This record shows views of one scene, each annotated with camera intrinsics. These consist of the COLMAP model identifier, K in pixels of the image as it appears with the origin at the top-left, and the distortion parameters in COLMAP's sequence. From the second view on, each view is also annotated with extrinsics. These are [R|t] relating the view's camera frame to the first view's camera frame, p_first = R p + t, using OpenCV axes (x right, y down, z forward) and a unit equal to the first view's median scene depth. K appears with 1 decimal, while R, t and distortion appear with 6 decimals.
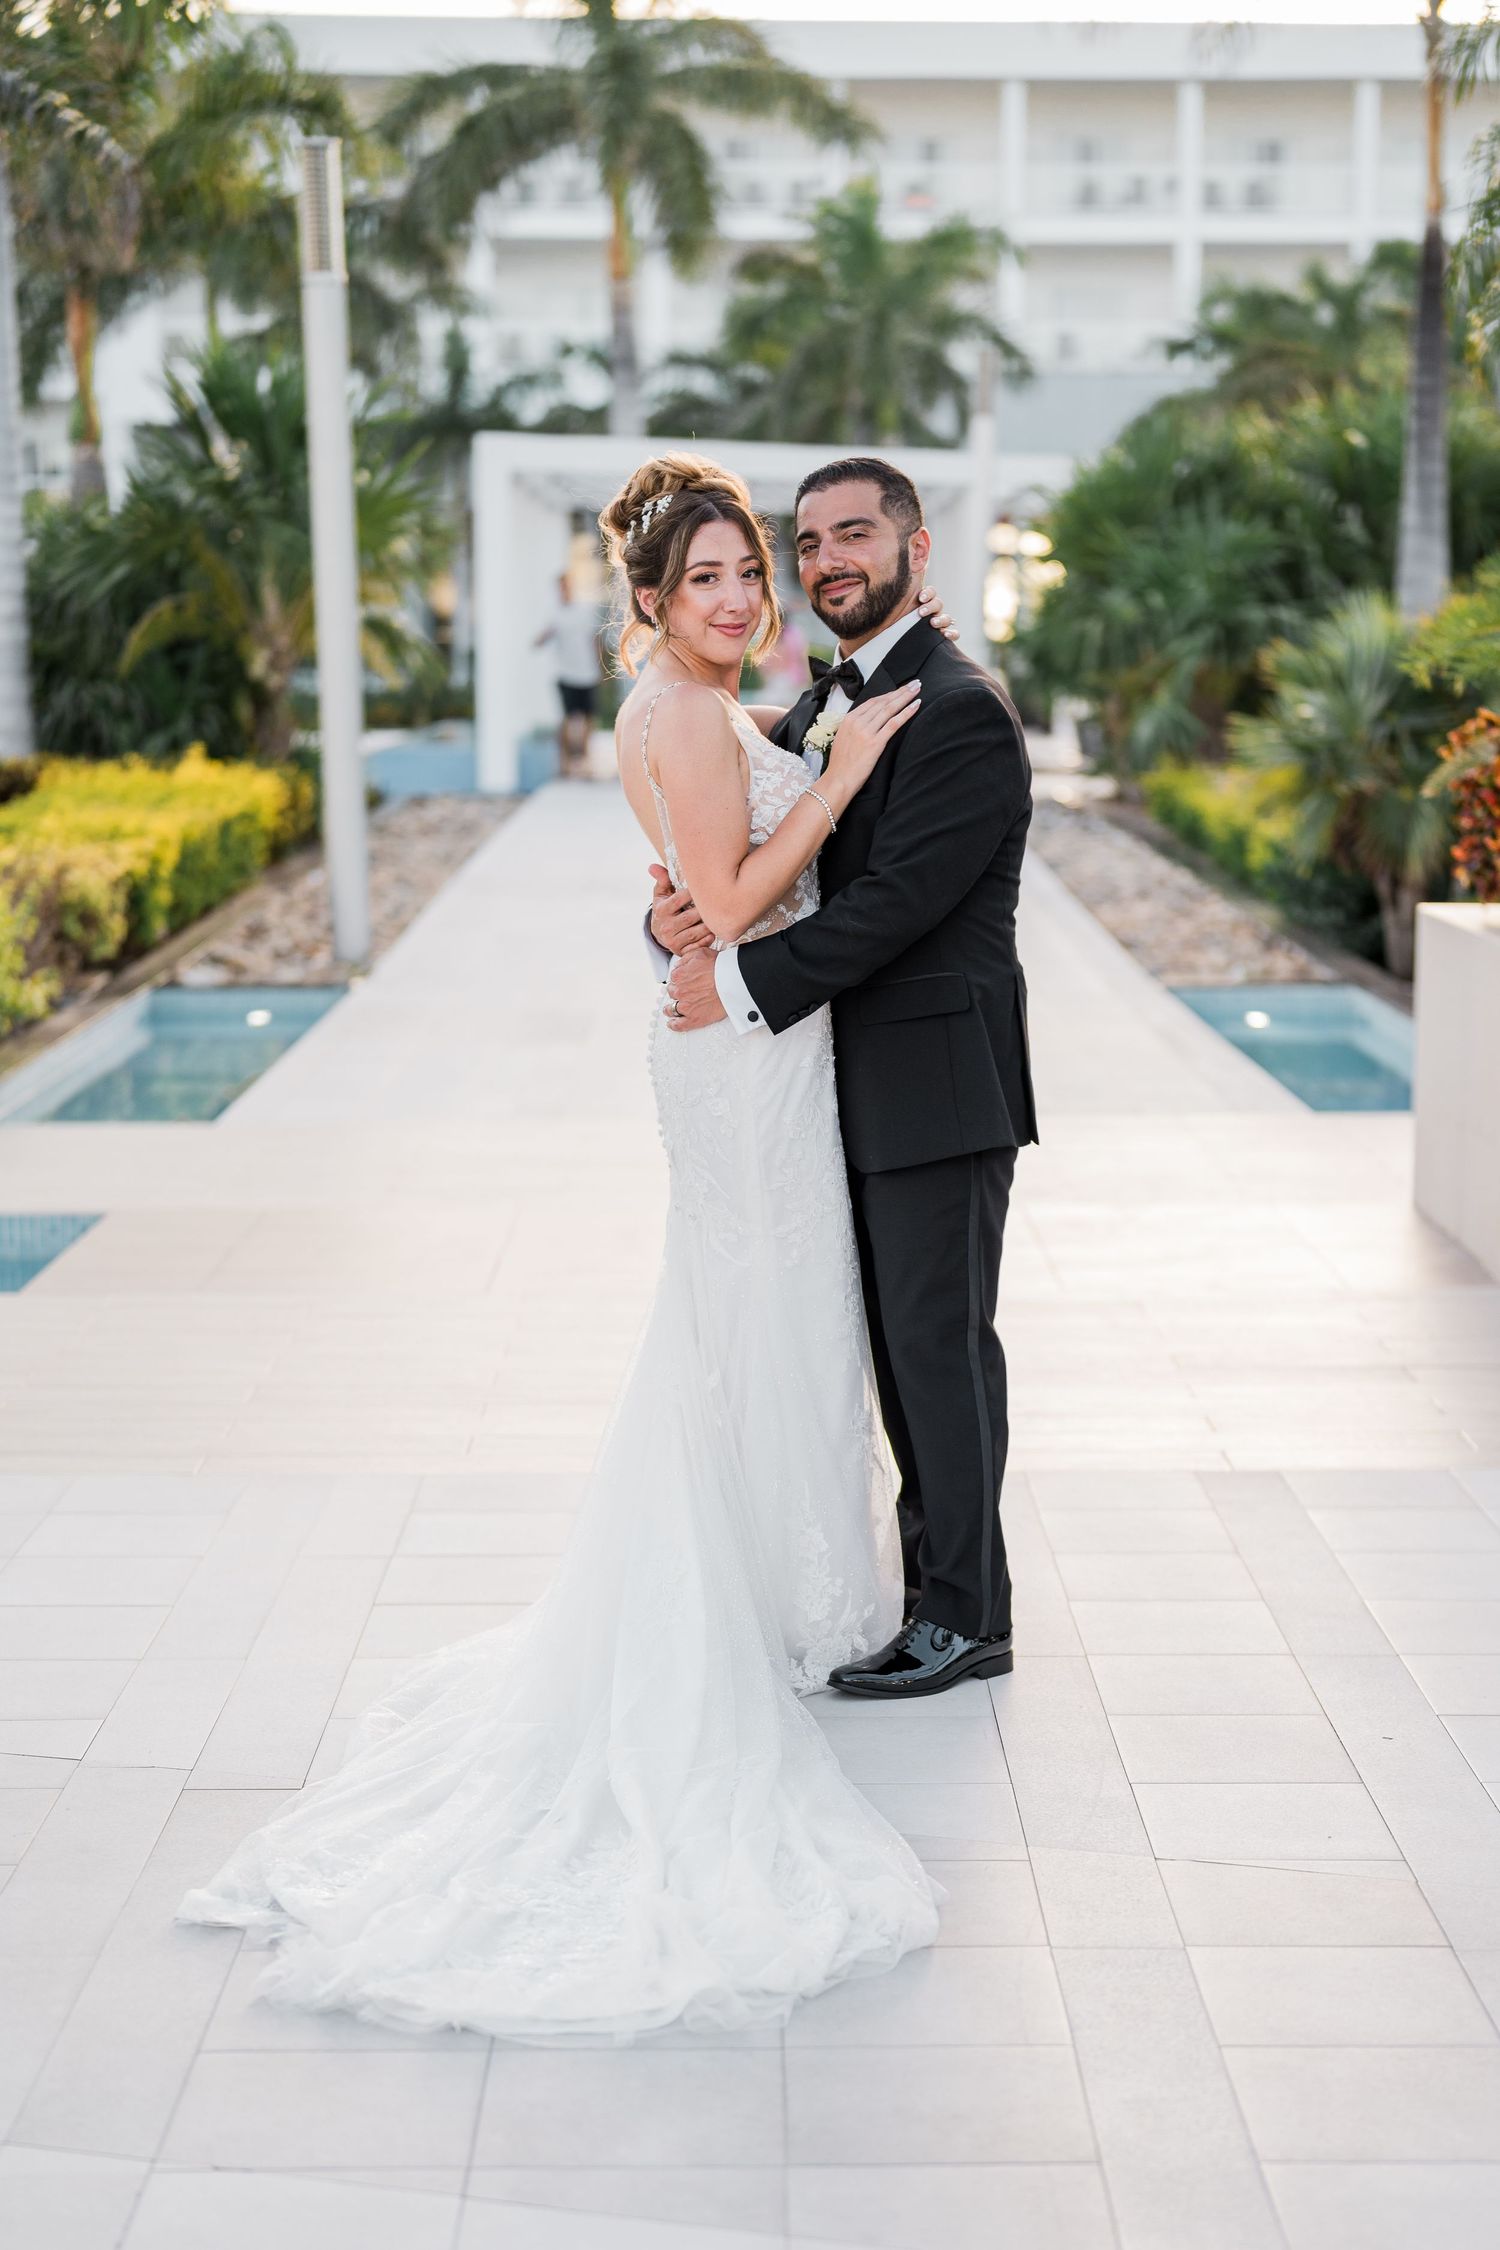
lens RADIAL K [[3145.0, 0, 755.4], [0, 3145.0, 1220.2], [0, 0, 1]] dist [-0.019945, 0.309555]
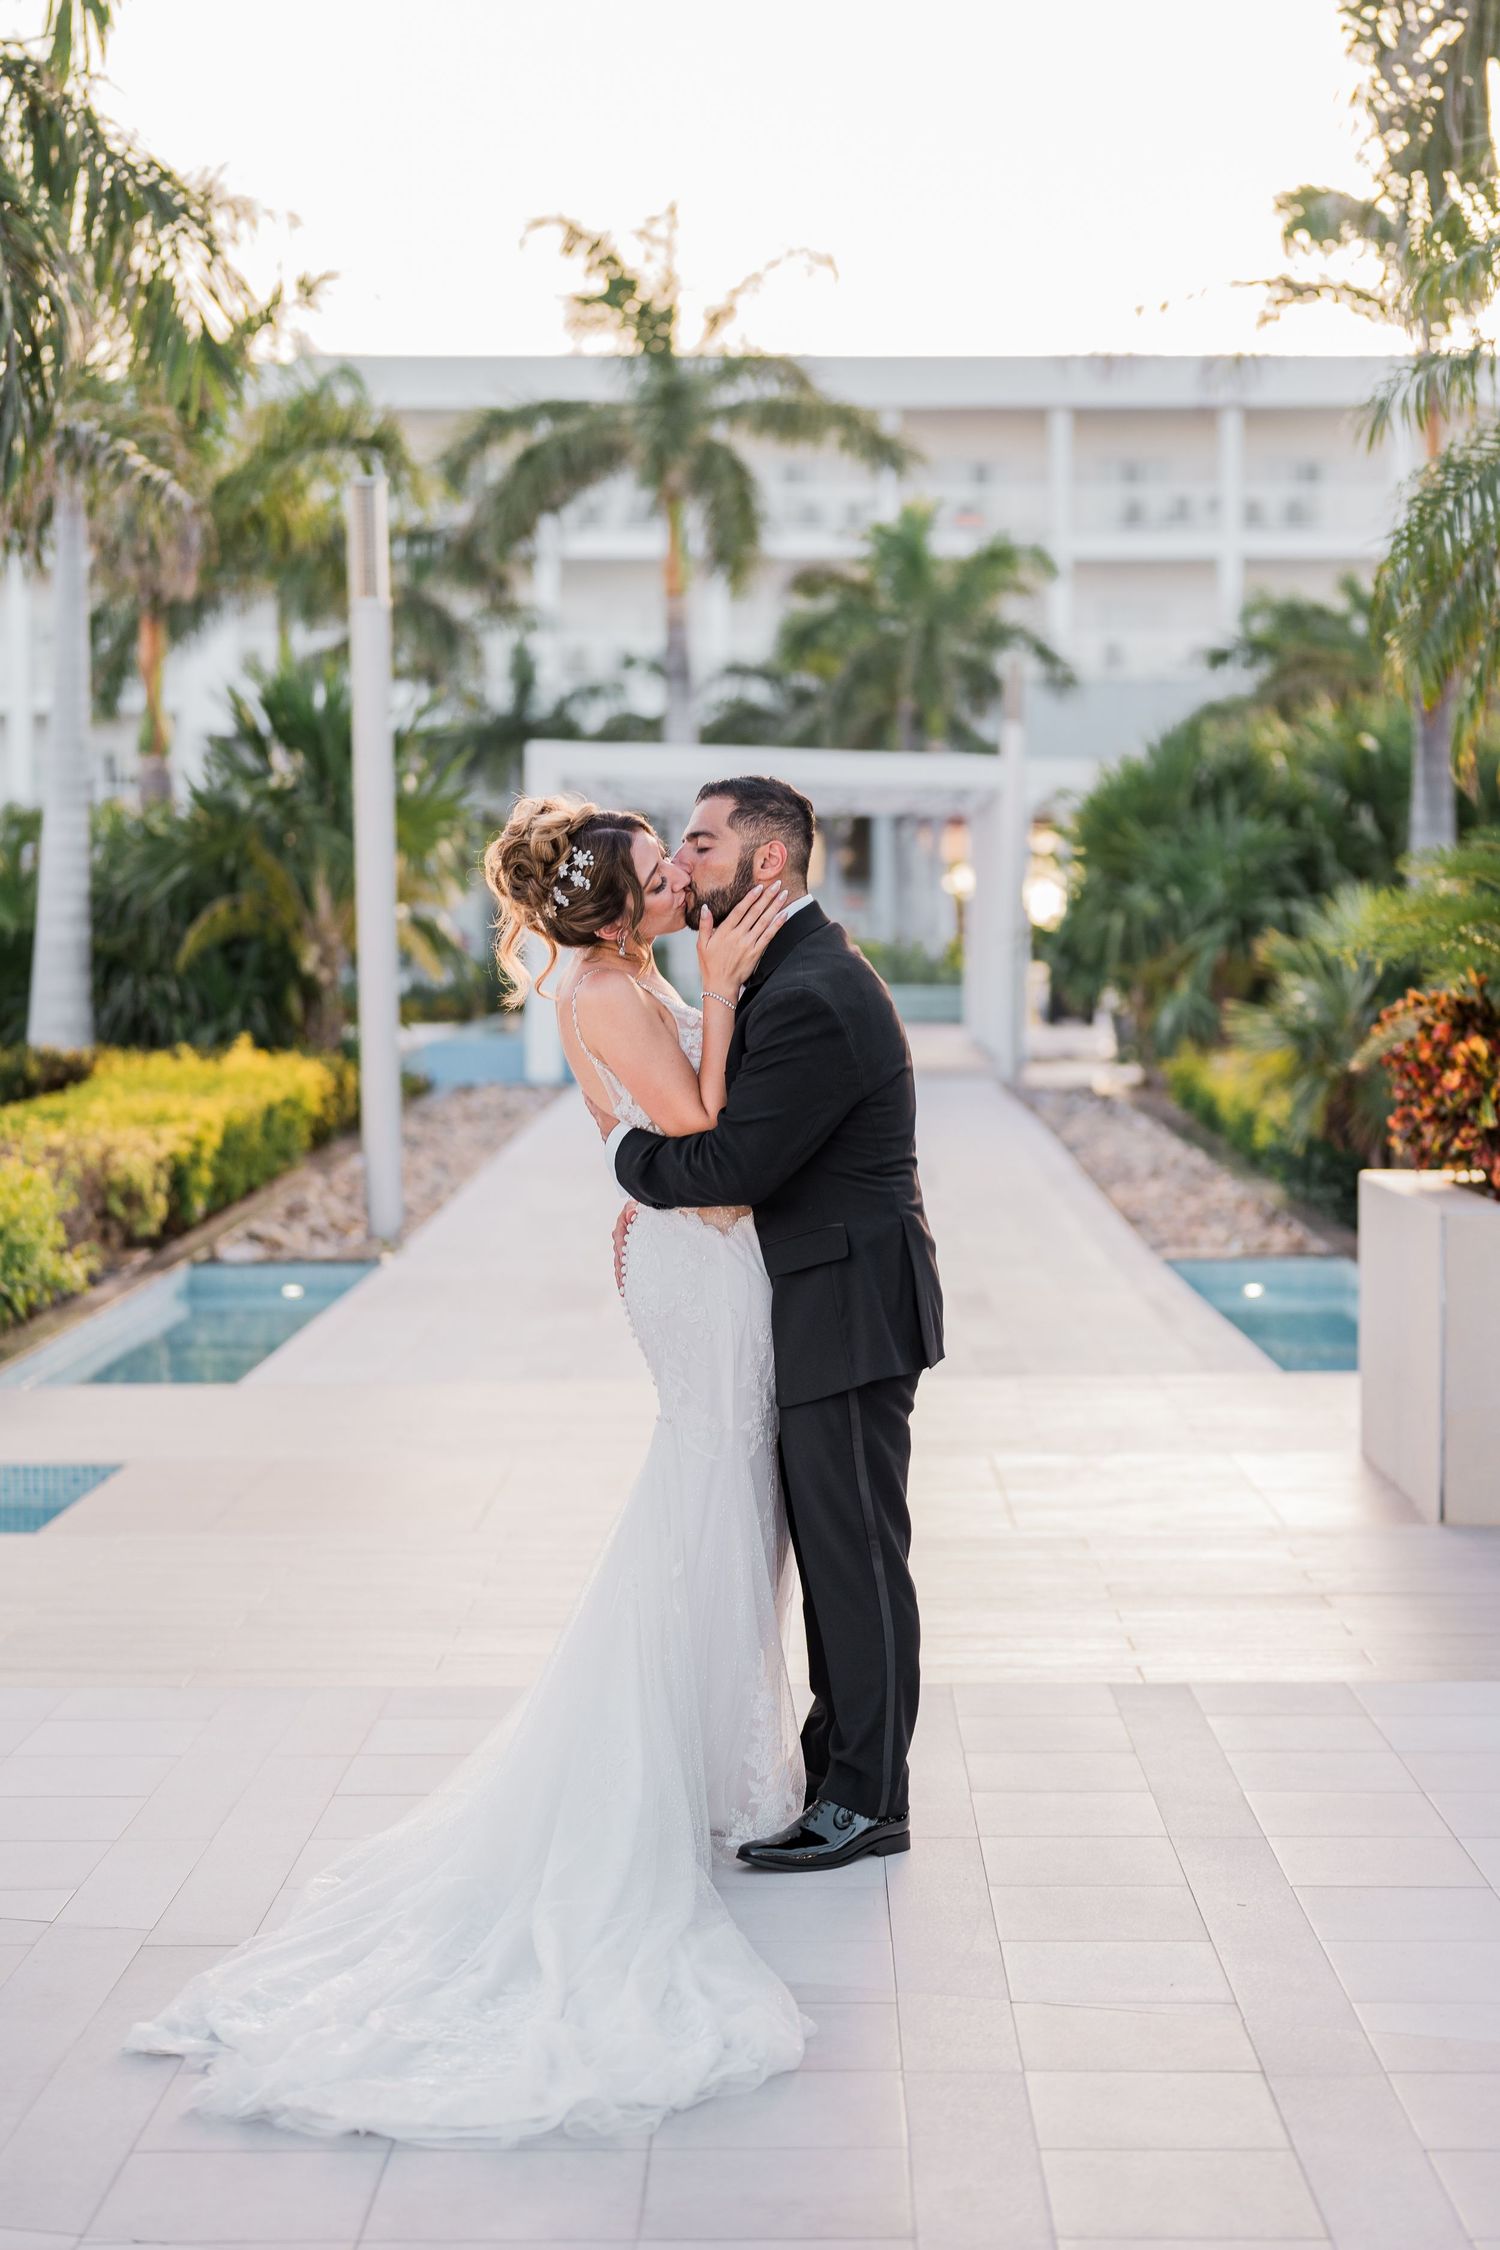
lens RADIAL K [[3180.5, 0, 790.0], [0, 3180.5, 1122.3], [0, 0, 1]] dist [0.035053, 0.034583]
pose [[0.999880, -0.004317, -0.014879, 0.019082], [0.002430, 0.992205, -0.124590, 0.009922], [0.015301, 0.124539, 0.992097, -0.044535]]
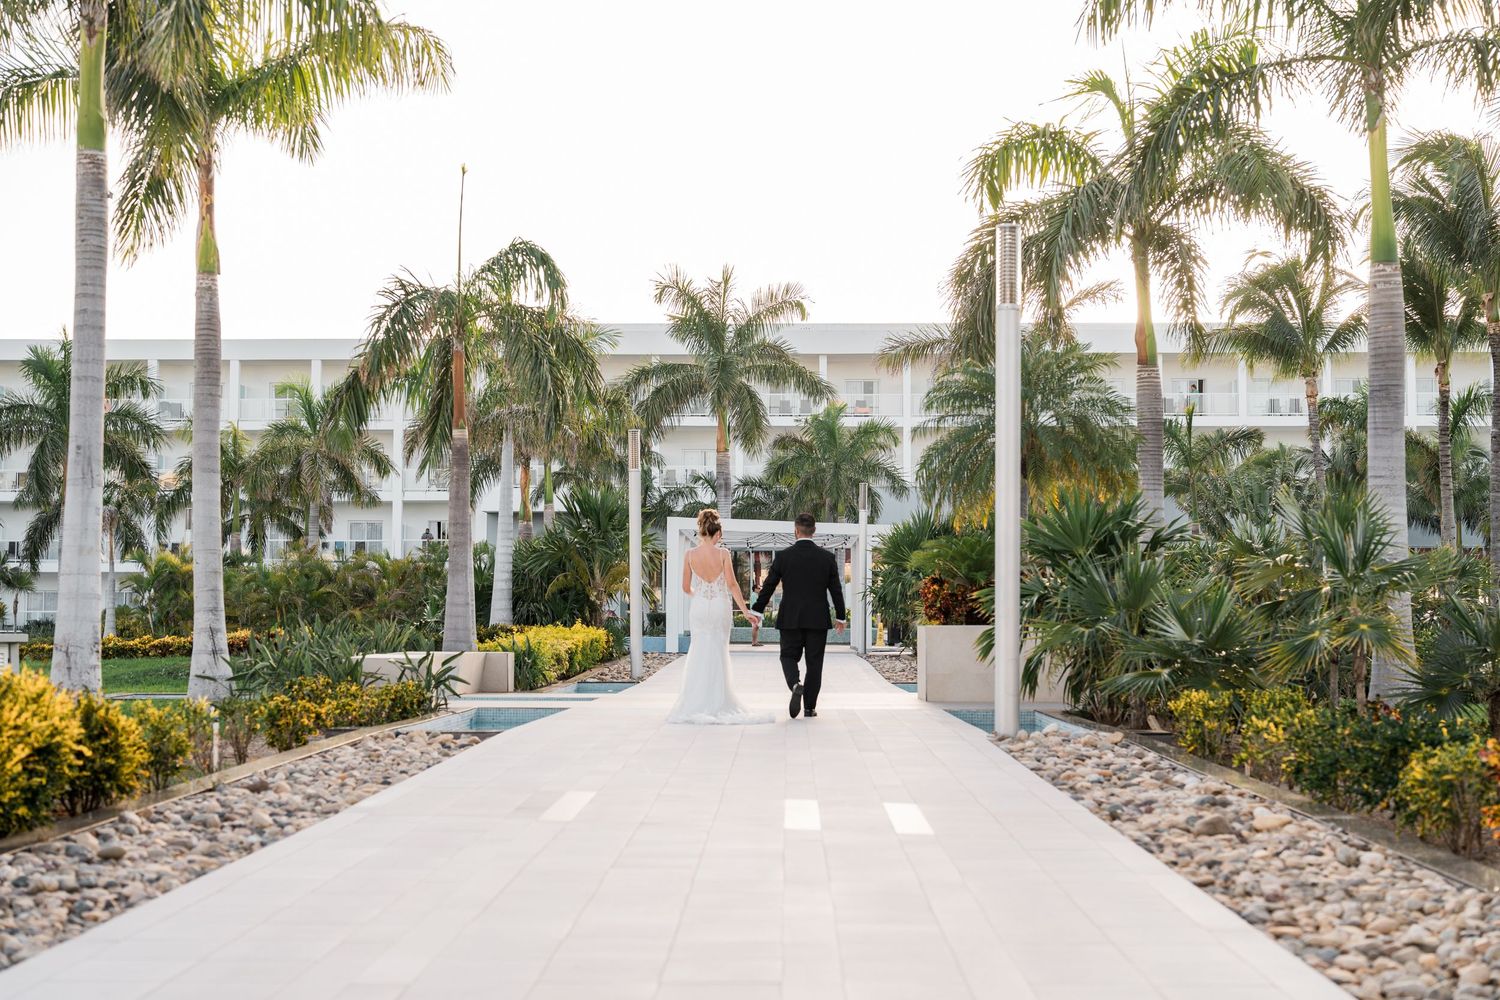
lens RADIAL K [[2096.7, 0, 750.0], [0, 2096.7, 500.0], [0, 0, 1]] dist [-0.019945, 0.309555]
pose [[0.999645, -0.004124, -0.026320, 0.034817], [-0.002595, 0.968183, -0.250231, 0.232124], [0.026515, 0.250210, 0.967828, -0.924355]]
